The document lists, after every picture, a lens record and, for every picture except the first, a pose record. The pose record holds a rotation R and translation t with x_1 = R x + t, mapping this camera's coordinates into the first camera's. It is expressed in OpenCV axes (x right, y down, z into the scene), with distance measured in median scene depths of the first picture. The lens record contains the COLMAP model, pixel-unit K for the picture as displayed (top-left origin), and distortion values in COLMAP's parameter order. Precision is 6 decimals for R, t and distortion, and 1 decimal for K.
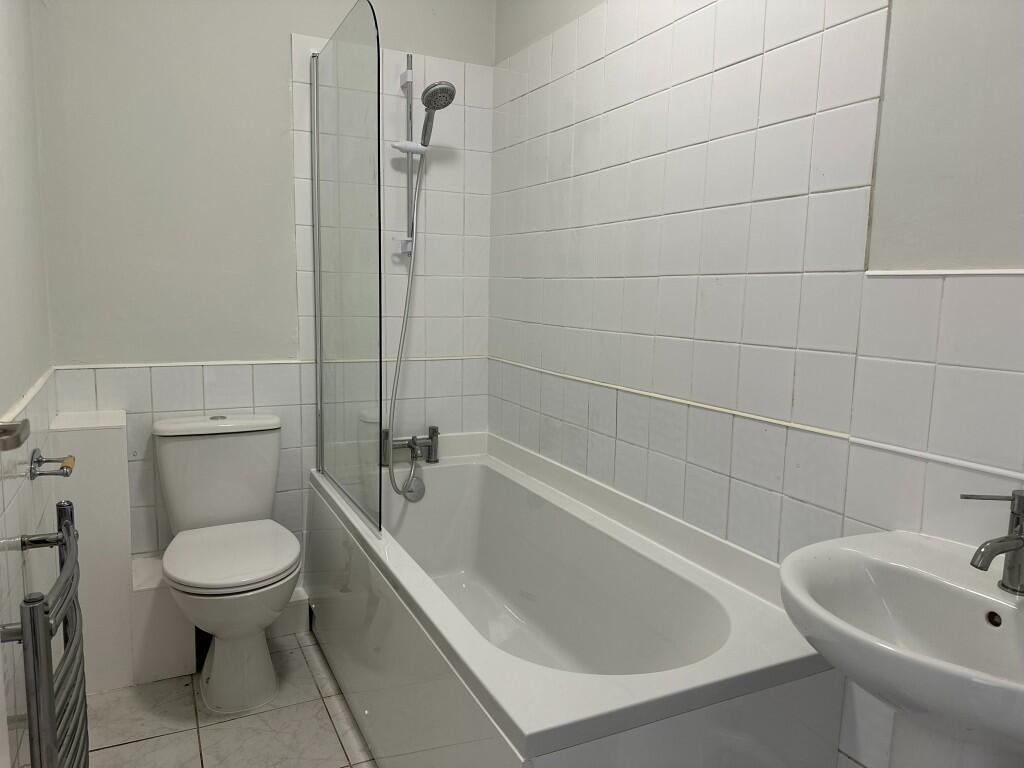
lens RADIAL K [[717.7, 0, 510.7], [0, 717.7, 388.5], [0, 0, 1]] dist [0.065006, -0.080322]
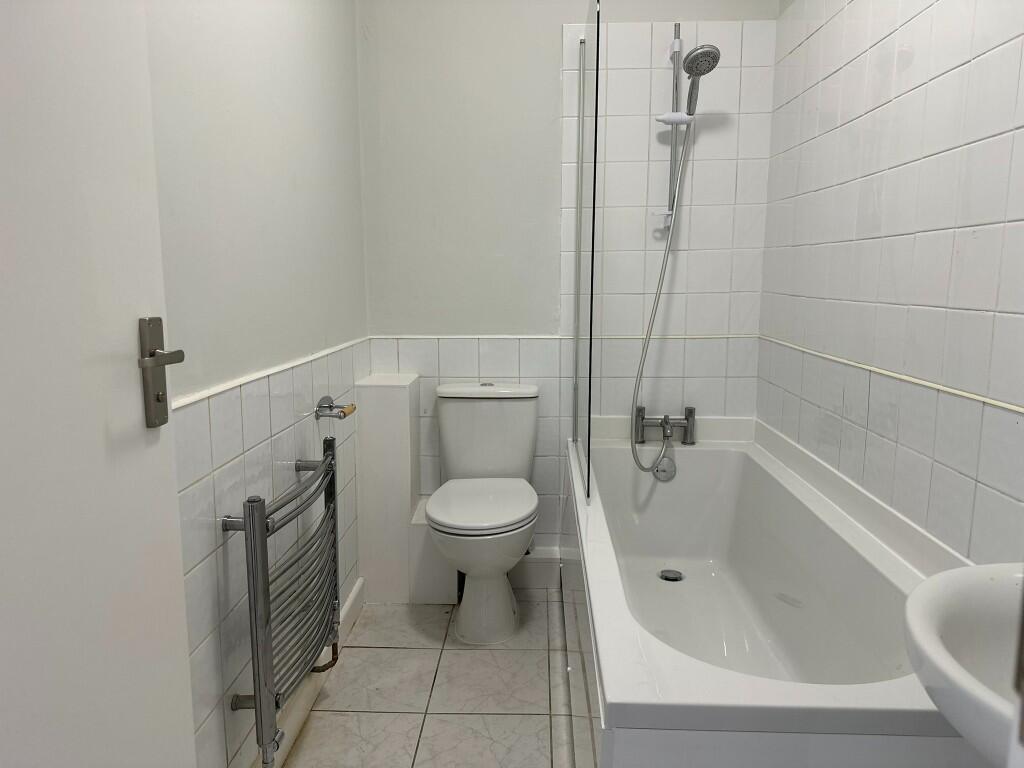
lens RADIAL K [[717.7, 0, 510.9], [0, 717.7, 387.7], [0, 0, 1]] dist [0.065006, -0.080322]
pose [[0.875439, 0.050096, -0.480726, 0.179961], [-0.044147, 0.998744, 0.023682, 0.018273], [0.481309, 0.000490, 0.876551, 0.041077]]
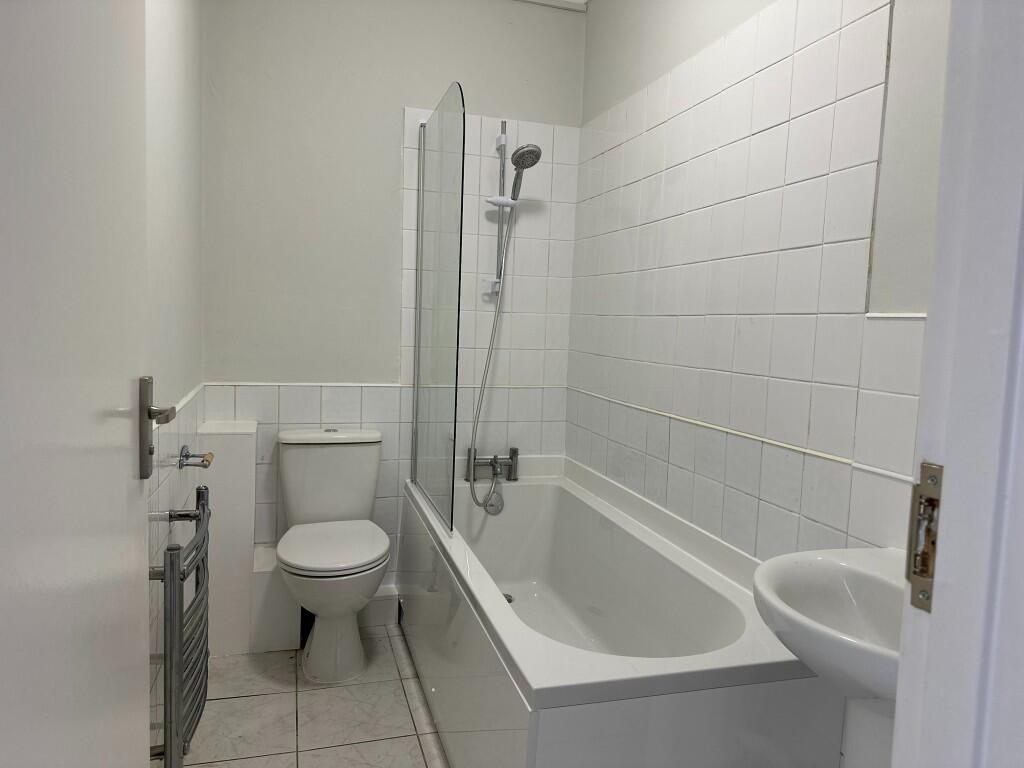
lens RADIAL K [[717.7, 0, 507.8], [0, 717.7, 386.7], [0, 0, 1]] dist [0.065006, -0.080322]
pose [[0.984462, 0.029354, -0.173126, 0.088138], [-0.038418, 0.998048, -0.049235, 0.016829], [0.171343, 0.055121, 0.983668, -0.116014]]
